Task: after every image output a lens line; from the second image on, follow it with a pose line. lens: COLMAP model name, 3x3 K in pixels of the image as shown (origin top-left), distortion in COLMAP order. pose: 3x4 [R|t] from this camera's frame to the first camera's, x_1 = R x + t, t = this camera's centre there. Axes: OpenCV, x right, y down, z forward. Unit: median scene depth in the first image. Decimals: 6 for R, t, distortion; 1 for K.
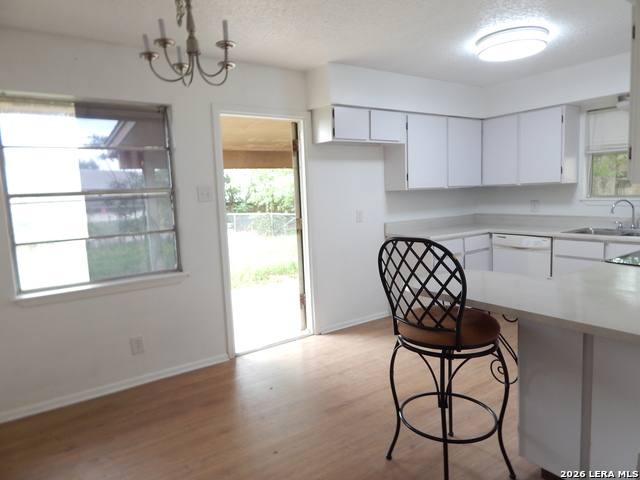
lens RADIAL K [[429.0, 0, 321.5], [0, 429.0, 238.1], [0, 0, 1]] dist [0.006423, 0.000174]
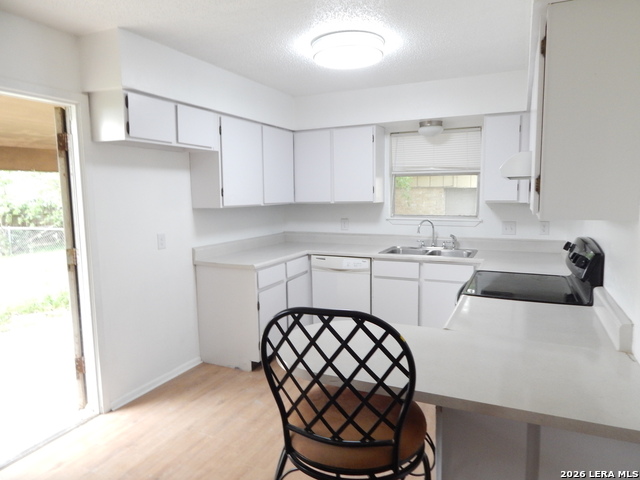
lens RADIAL K [[429.0, 0, 321.5], [0, 429.0, 238.1], [0, 0, 1]] dist [0.006423, 0.000174]
pose [[0.868423, -0.025575, 0.495163, -0.044523], [0.034722, 0.999354, -0.009280, -0.041980], [-0.494606, 0.025251, 0.868750, 0.203670]]
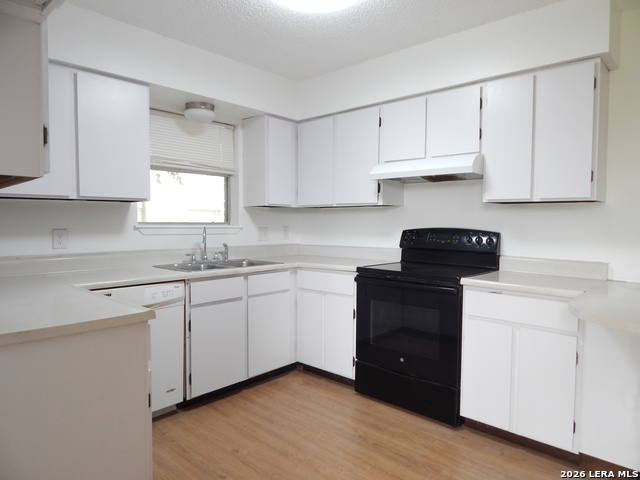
lens RADIAL K [[429.0, 0, 321.5], [0, 429.0, 238.1], [0, 0, 1]] dist [0.006423, 0.000174]
pose [[-0.210866, -0.001569, 0.977514, -0.158420], [0.112449, 0.993321, 0.025851, -0.060017], [-0.971026, 0.115372, -0.209281, 0.921903]]
